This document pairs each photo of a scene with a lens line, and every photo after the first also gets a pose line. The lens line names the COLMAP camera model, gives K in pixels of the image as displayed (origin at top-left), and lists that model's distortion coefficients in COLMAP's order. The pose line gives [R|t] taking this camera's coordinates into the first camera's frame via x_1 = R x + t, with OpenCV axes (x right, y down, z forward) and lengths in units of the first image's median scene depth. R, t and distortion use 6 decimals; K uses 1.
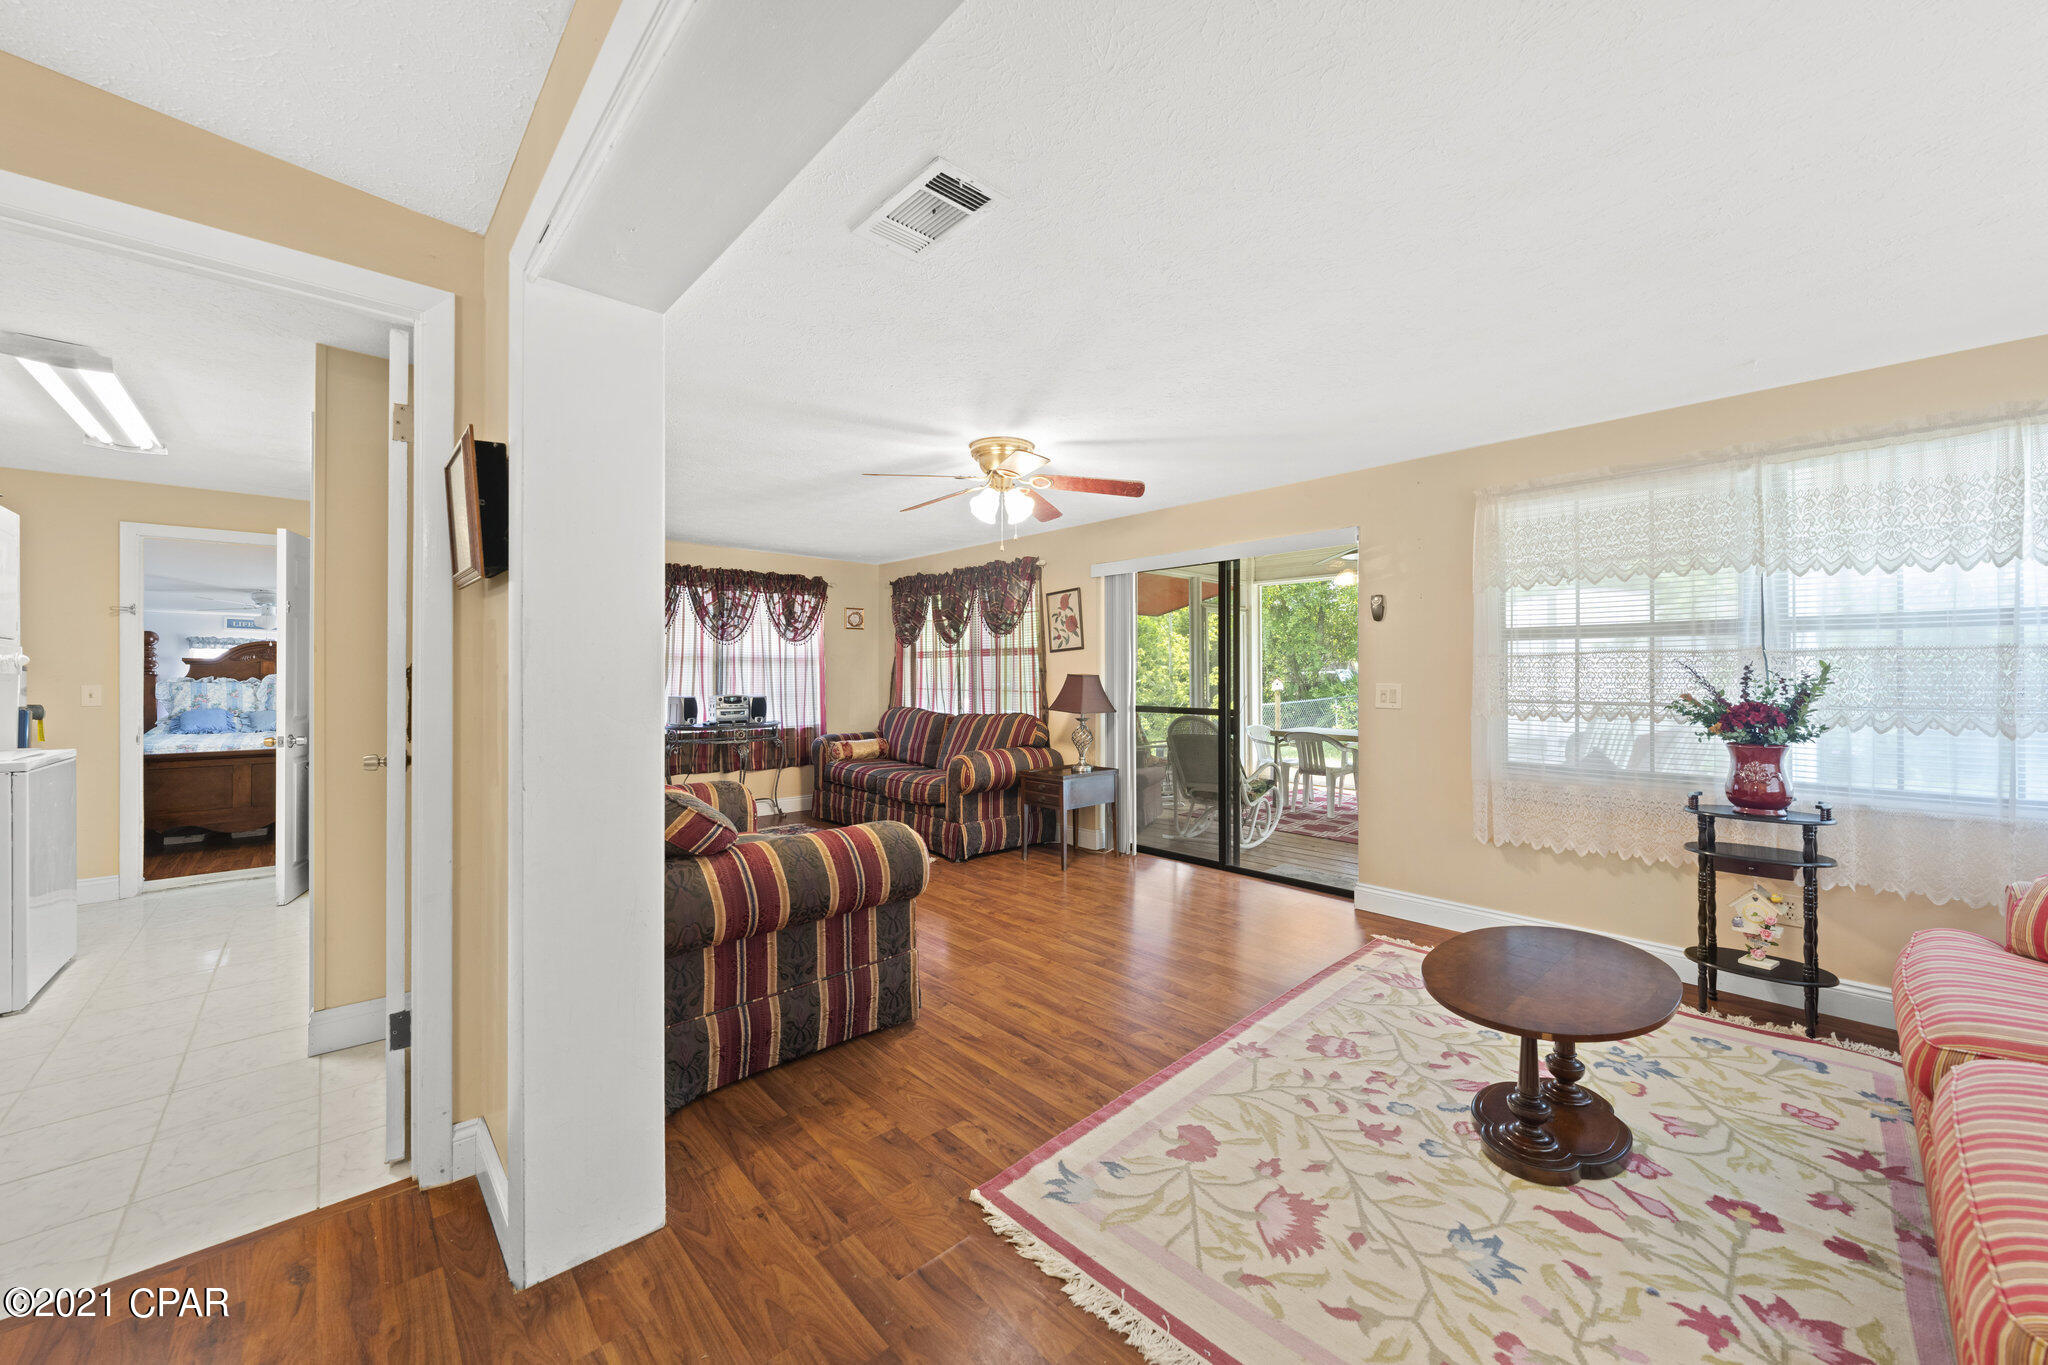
lens RADIAL K [[771.1, 0, 1020.5], [0, 771.1, 677.4], [0, 0, 1]] dist [-0.002246, 0.000296]
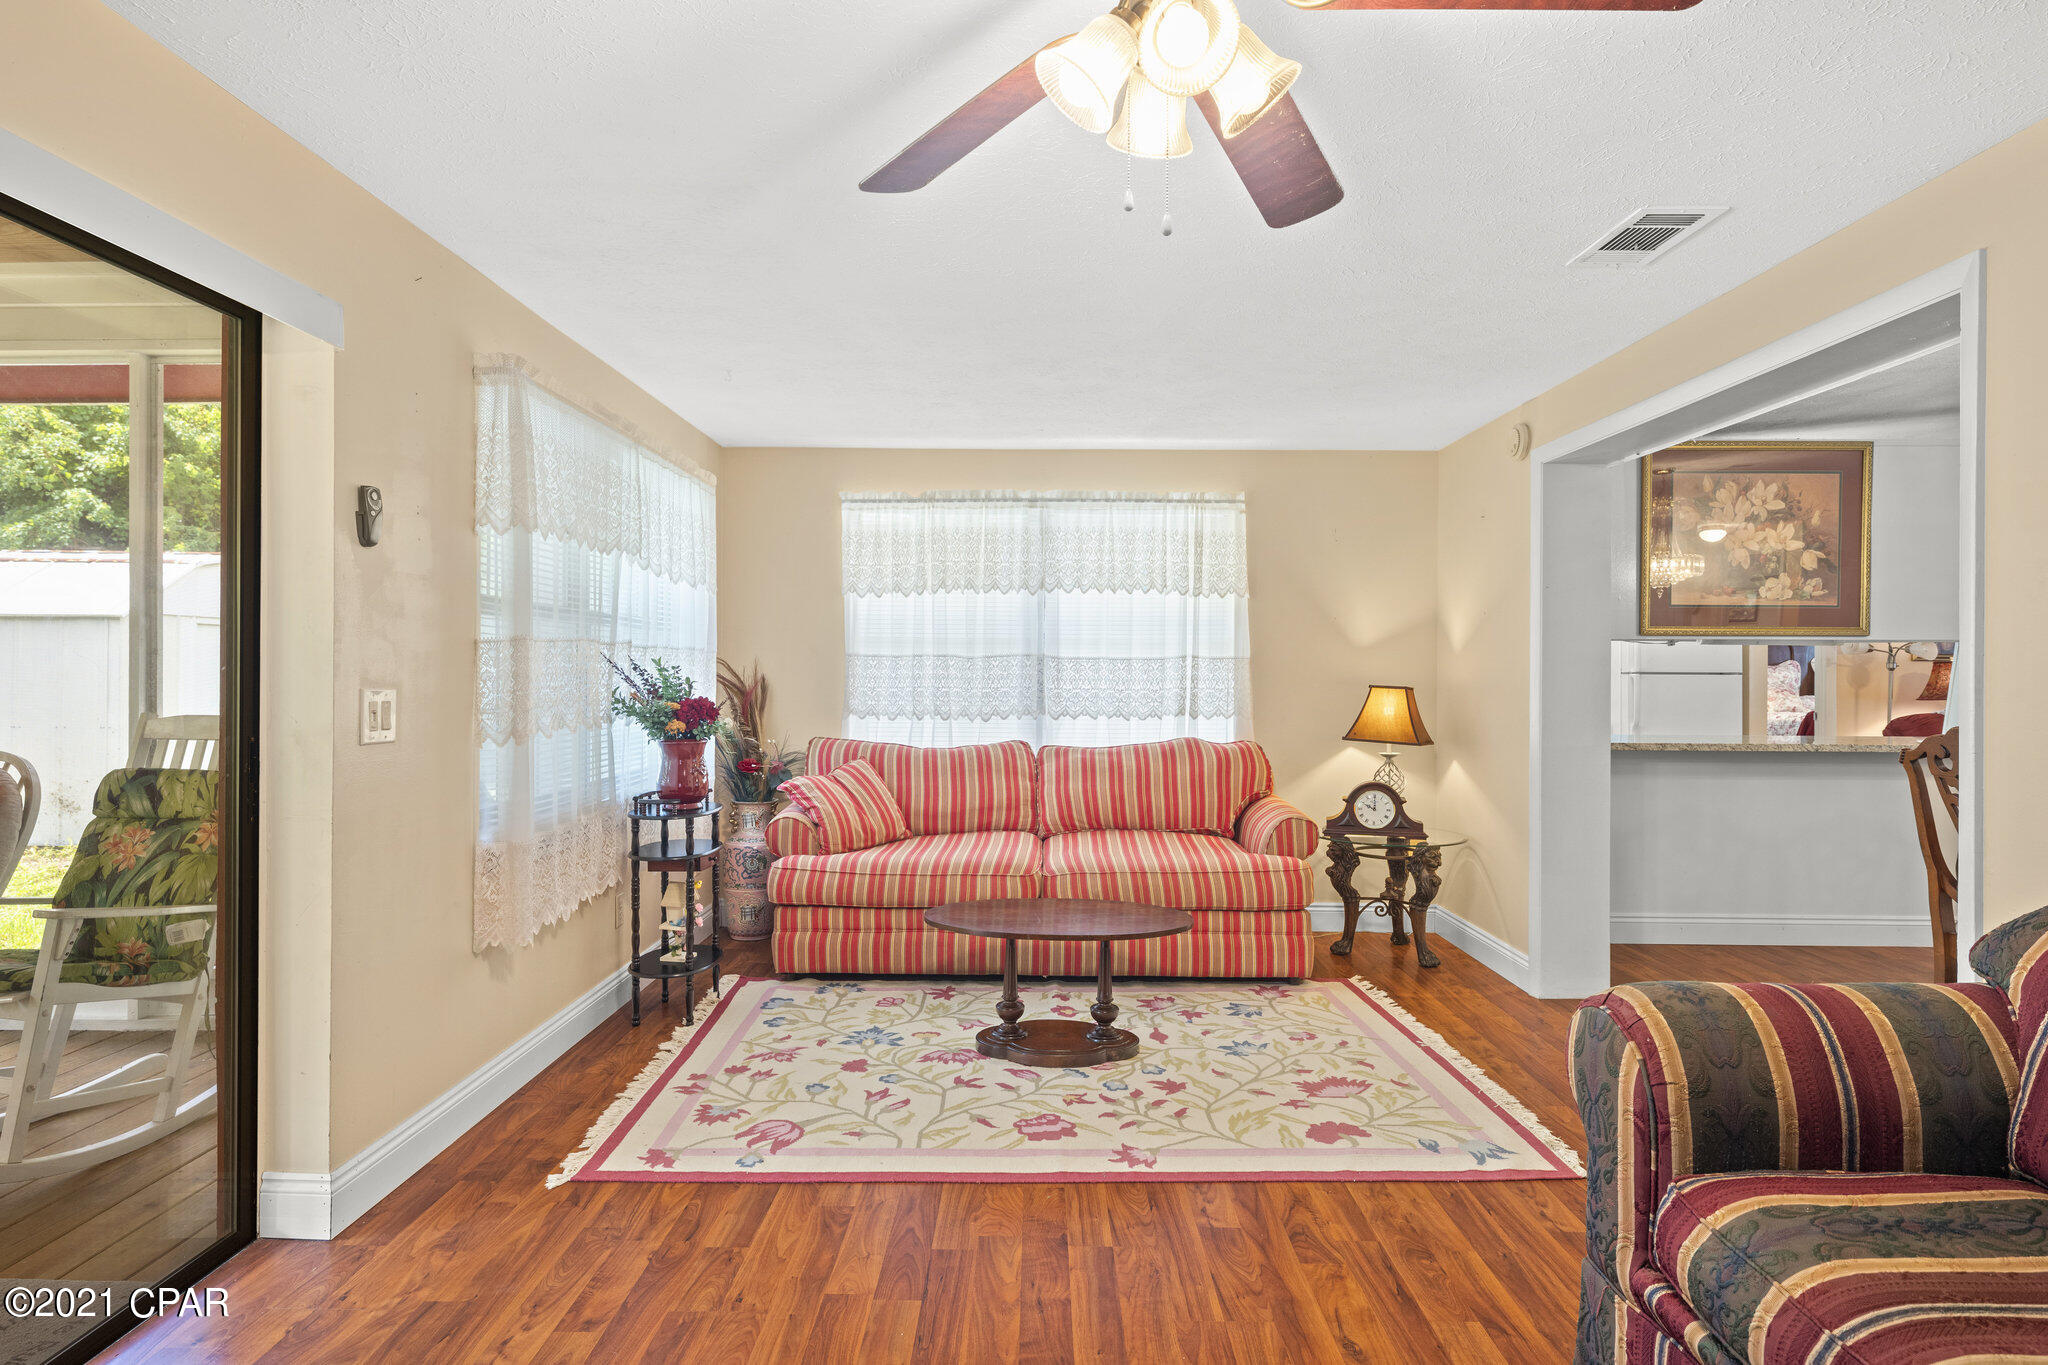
lens RADIAL K [[1085.2, 0, 1016.6], [0, 1085.2, 673.2], [0, 0, 1]] dist [0.000541, -0.000080]
pose [[-0.726913, -0.003736, 0.686720, -0.380070], [0.000270, 0.999984, 0.005726, -0.012162], [-0.686730, 0.004347, -0.726900, 1.941181]]
